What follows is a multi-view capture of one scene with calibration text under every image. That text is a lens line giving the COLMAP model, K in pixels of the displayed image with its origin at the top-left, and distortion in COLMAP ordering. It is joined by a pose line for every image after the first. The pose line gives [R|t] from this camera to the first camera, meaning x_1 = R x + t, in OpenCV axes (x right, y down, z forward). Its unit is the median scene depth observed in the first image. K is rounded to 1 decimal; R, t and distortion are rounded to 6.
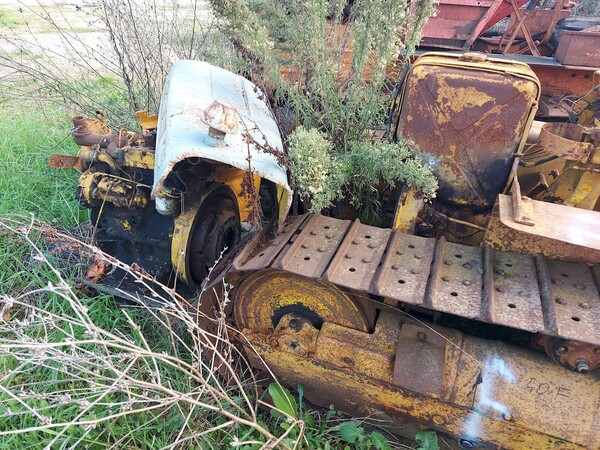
lens RADIAL K [[428.1, 0, 300.2], [0, 428.1, 228.2], [0, 0, 1]] dist [0.049462, -0.062402]
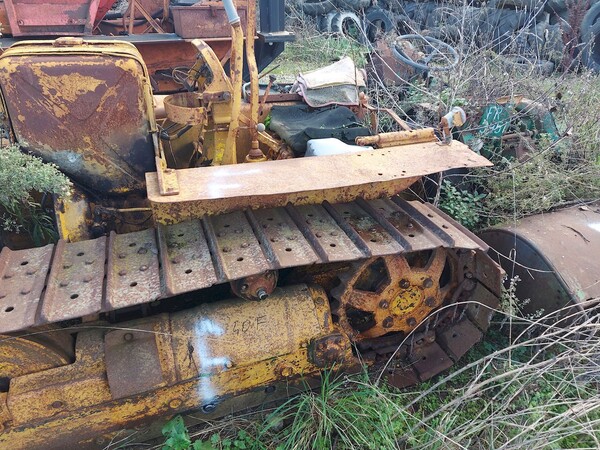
lens RADIAL K [[428.1, 0, 304.2], [0, 428.1, 228.6], [0, 0, 1]] dist [0.049462, -0.062402]
pose [[0.743910, -0.355960, 0.565589, 0.116336], [0.337542, 0.930582, 0.141709, 0.023159], [-0.576770, 0.085491, 0.812421, -0.022118]]
